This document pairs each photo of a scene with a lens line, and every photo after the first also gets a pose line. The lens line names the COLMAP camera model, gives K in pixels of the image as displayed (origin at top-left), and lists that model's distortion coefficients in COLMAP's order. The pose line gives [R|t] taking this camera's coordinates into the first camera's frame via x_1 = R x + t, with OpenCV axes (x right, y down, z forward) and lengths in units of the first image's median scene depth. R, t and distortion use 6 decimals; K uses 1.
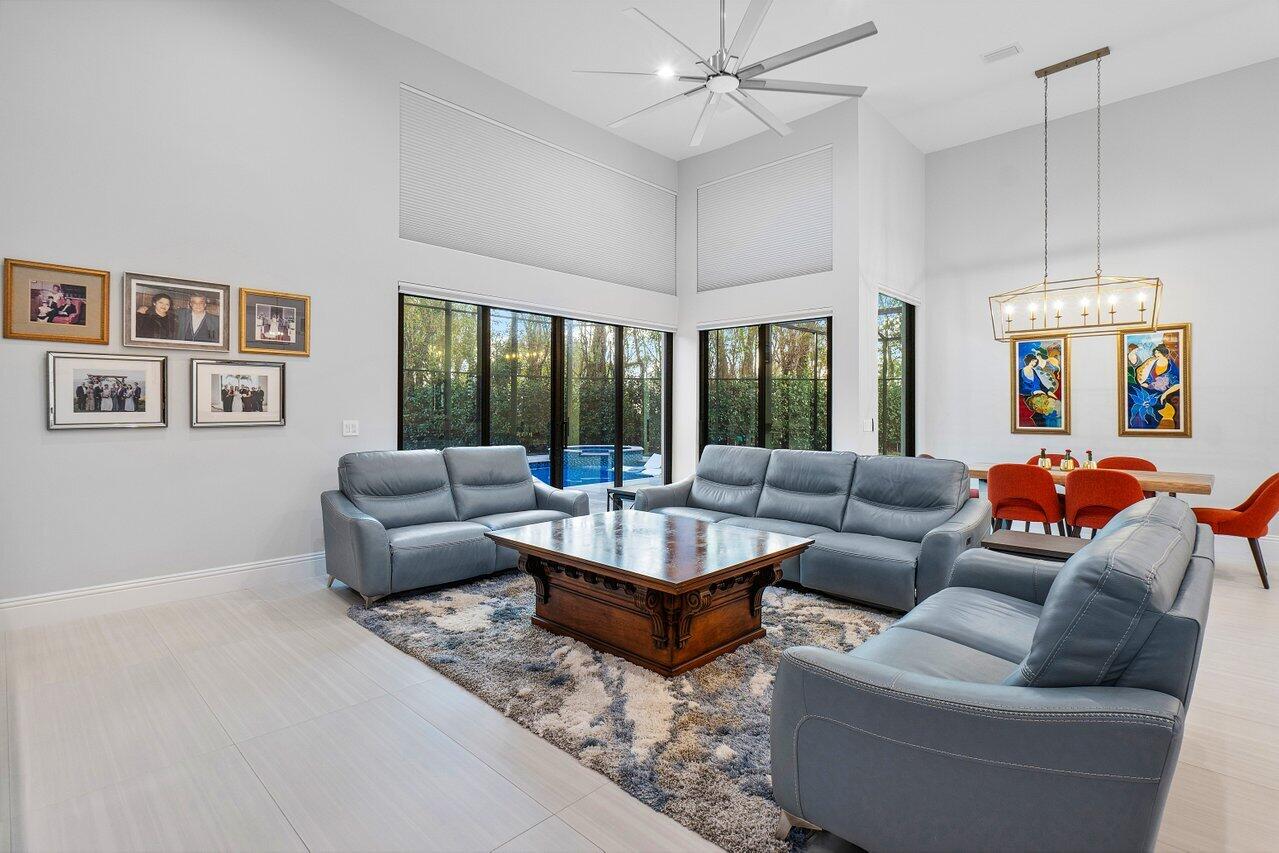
lens RADIAL K [[613.0, 0, 636.7], [0, 613.0, 405.8], [0, 0, 1]] dist [0.002962, 0.000491]
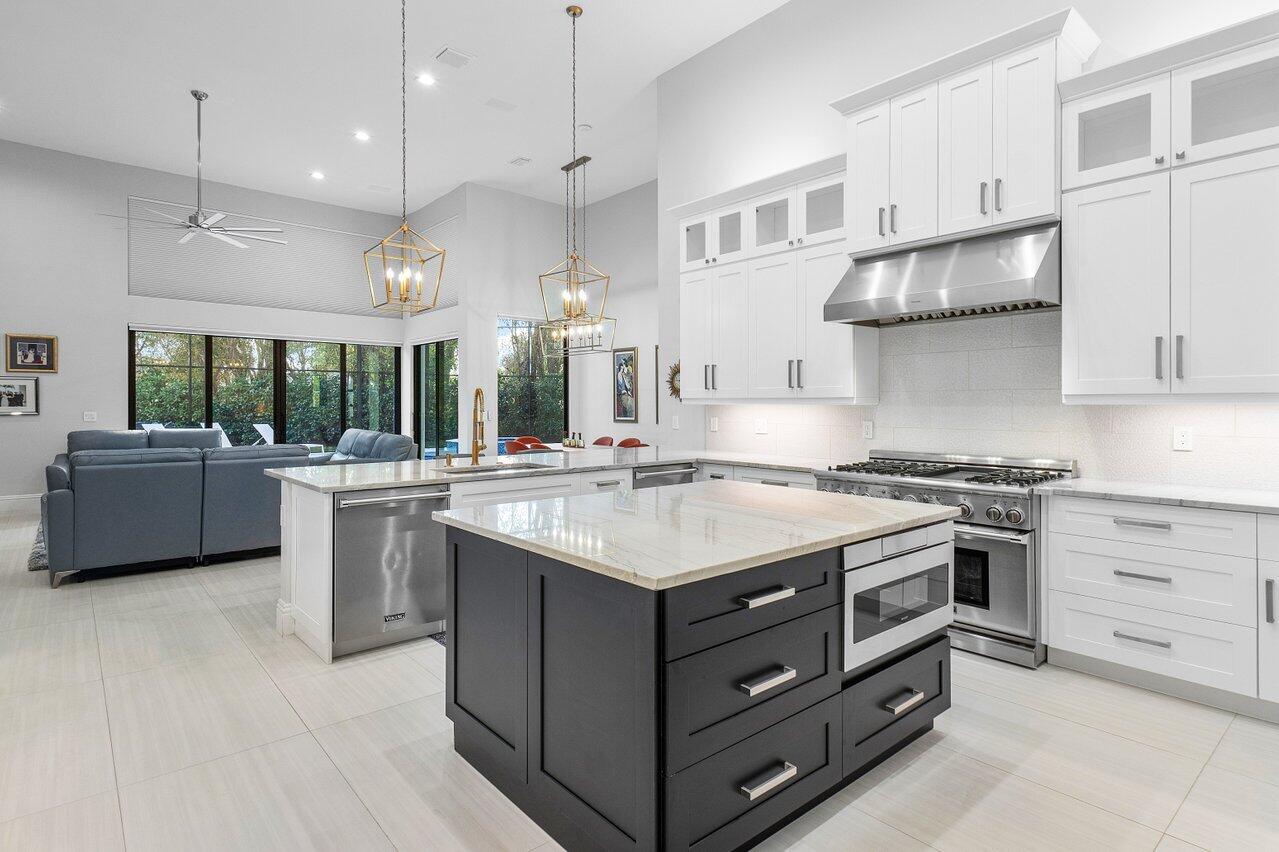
lens RADIAL K [[668.6, 0, 647.9], [0, 668.6, 408.0], [0, 0, 1]] dist [0.004783, 0.002482]
pose [[0.995957, 0.000330, -0.089831, 1.289562], [0.000893, 0.999908, 0.013572, -0.009902], [0.089827, -0.013597, 0.995865, -0.701173]]
